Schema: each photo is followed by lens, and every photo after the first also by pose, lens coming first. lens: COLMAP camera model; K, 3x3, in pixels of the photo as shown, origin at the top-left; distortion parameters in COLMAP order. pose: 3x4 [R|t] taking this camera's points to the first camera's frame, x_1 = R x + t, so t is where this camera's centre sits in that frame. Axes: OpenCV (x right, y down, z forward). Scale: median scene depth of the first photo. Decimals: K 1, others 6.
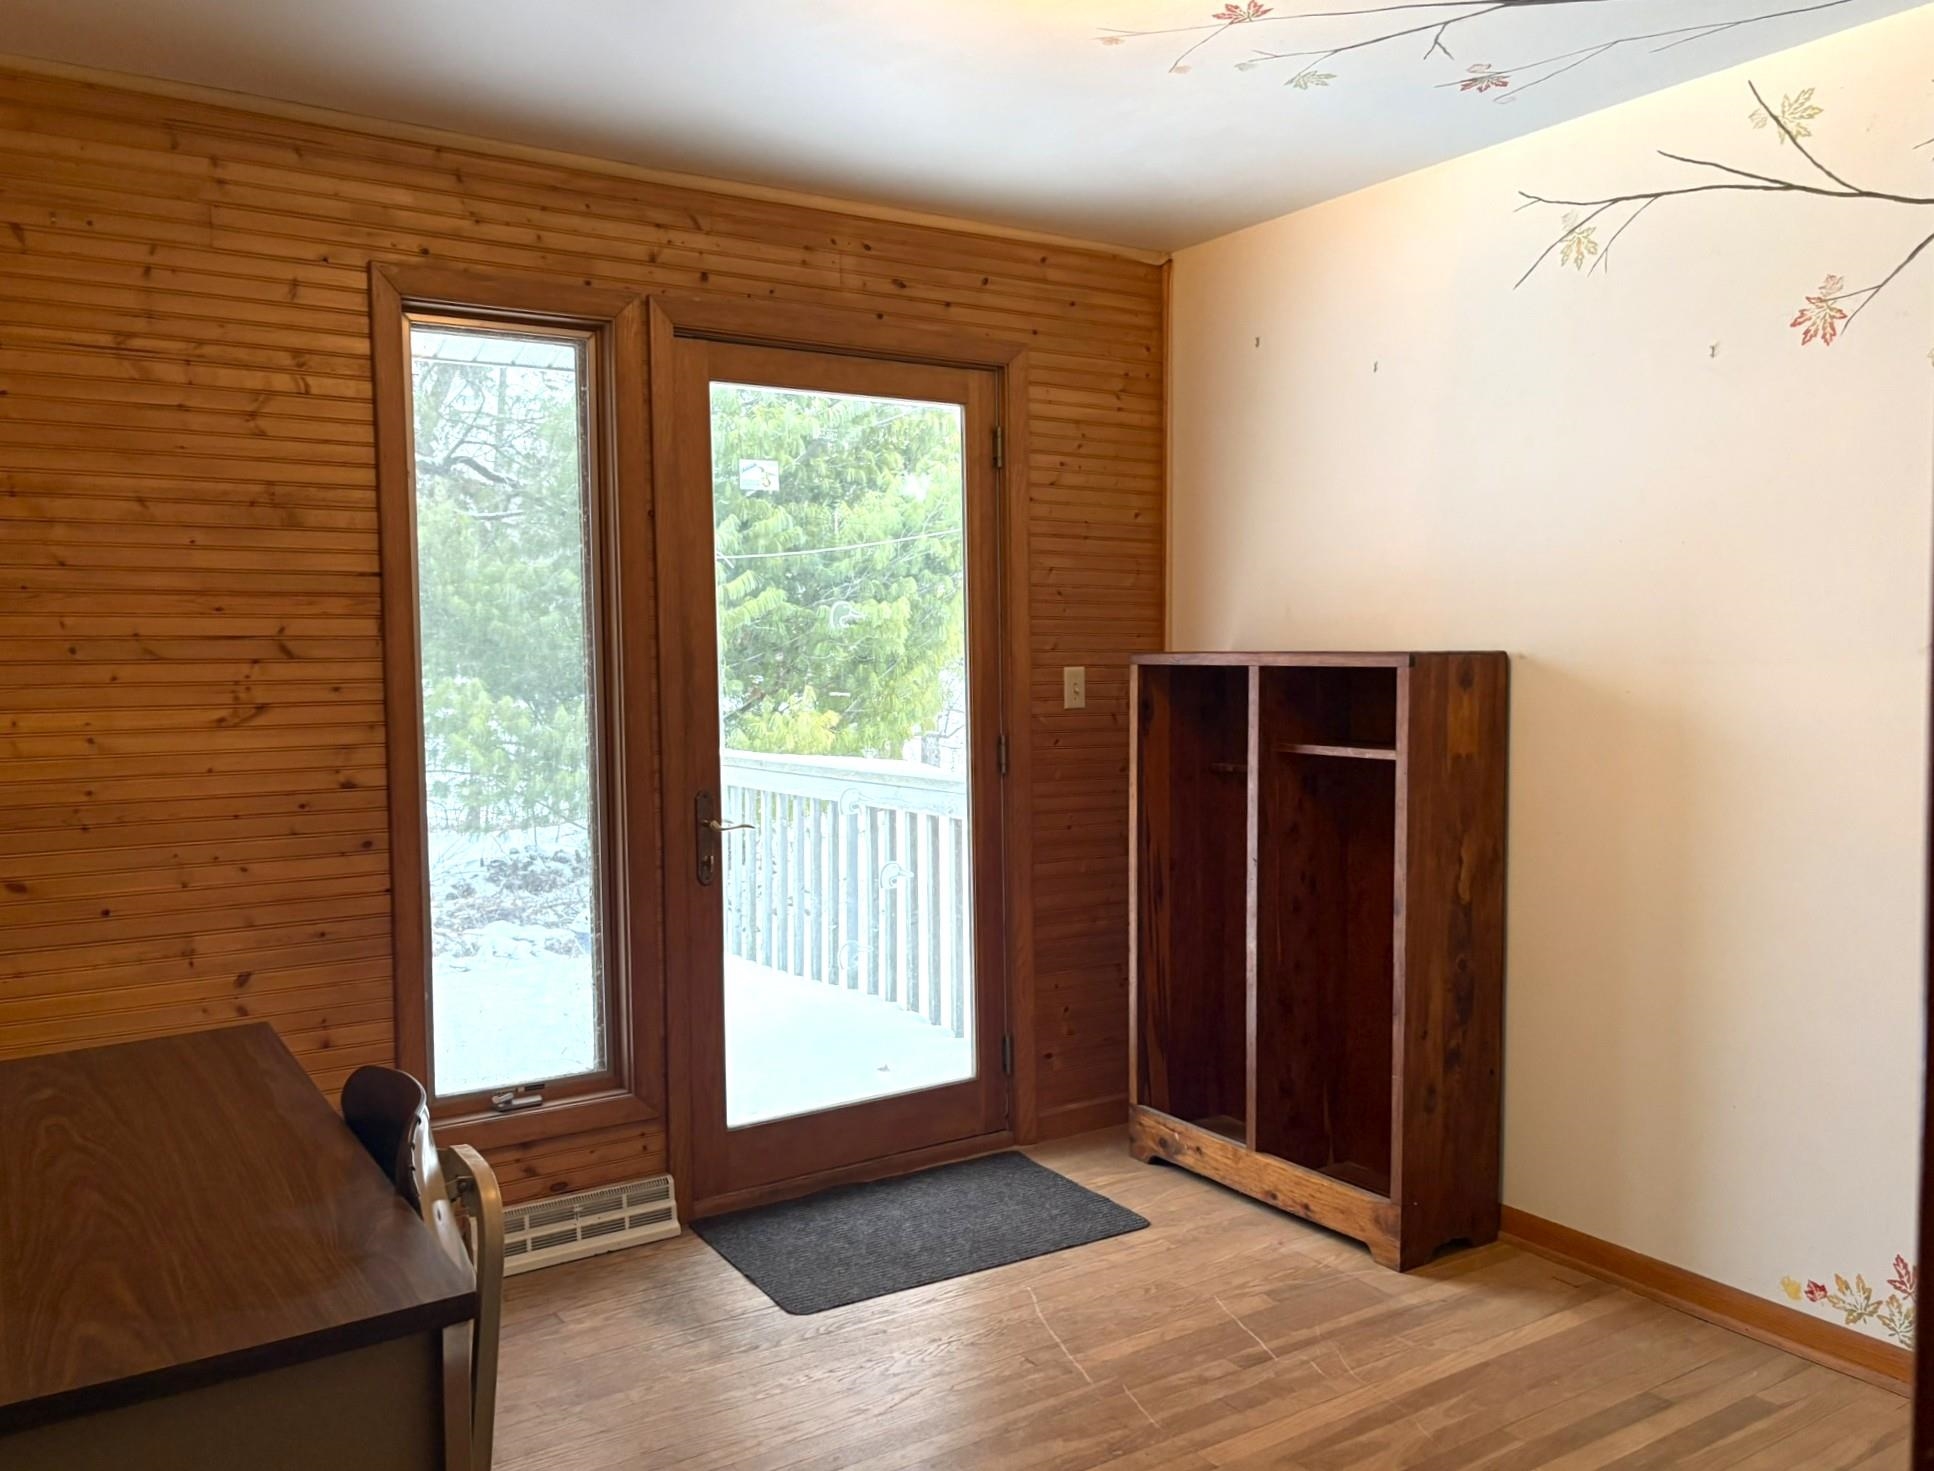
lens RADIAL K [[1533.0, 0, 961.4], [0, 1533.0, 733.1], [0, 0, 1]] dist [0.008929, 0.001556]
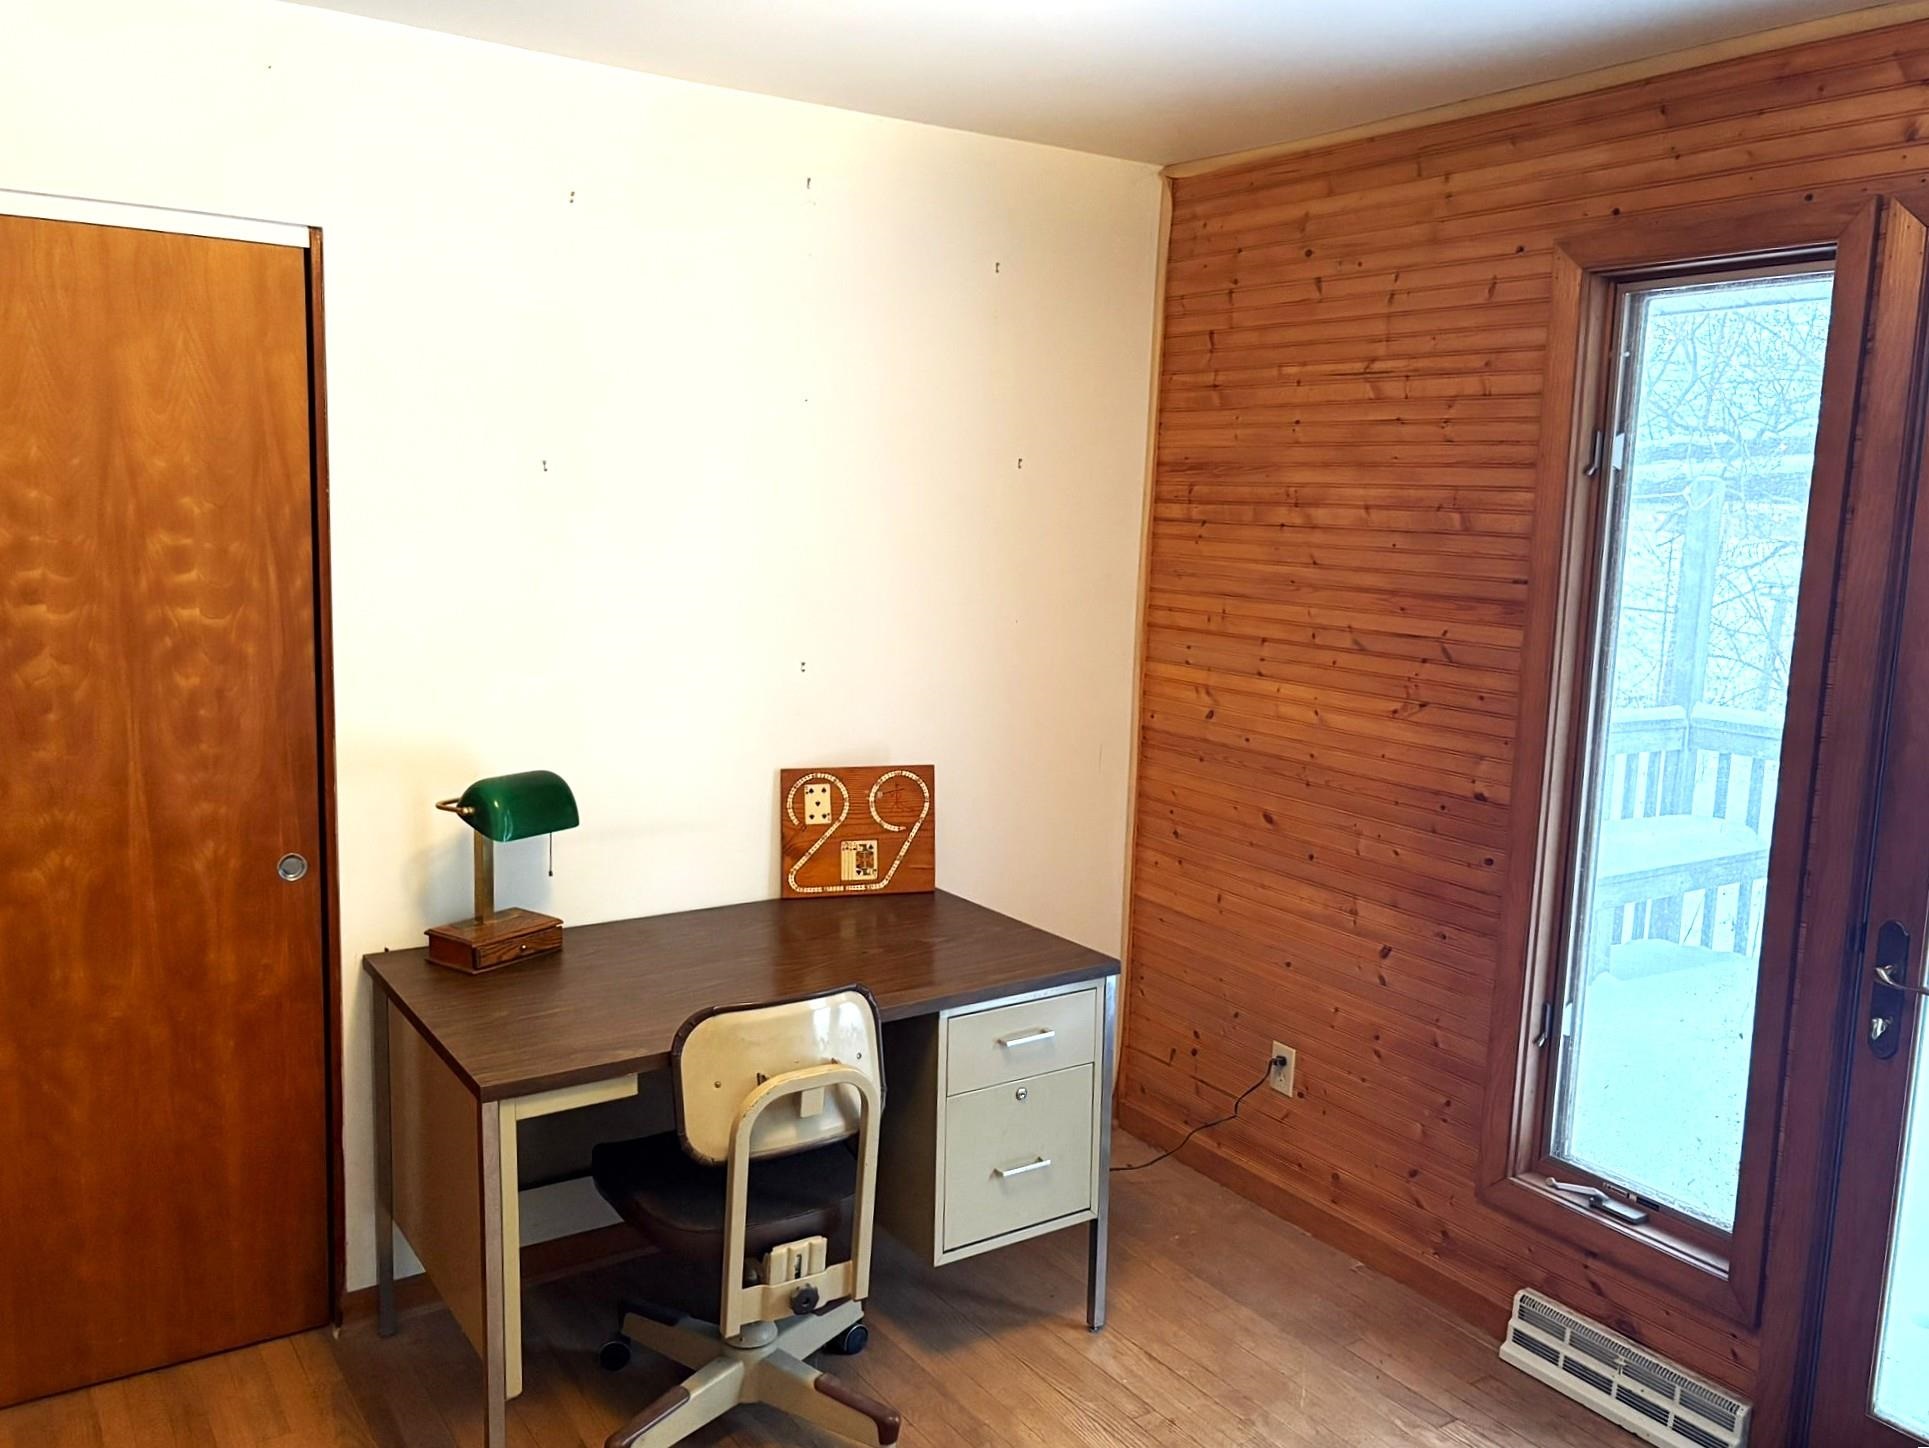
lens RADIAL K [[1490.8, 0, 960.3], [0, 1490.8, 722.1], [0, 0, 1]] dist [0.061146, -0.029906]
pose [[0.057890, 0.146794, -0.987472, 0.540585], [-0.100956, 0.984921, 0.140496, -0.118514], [0.993205, 0.091558, 0.071837, 0.627137]]
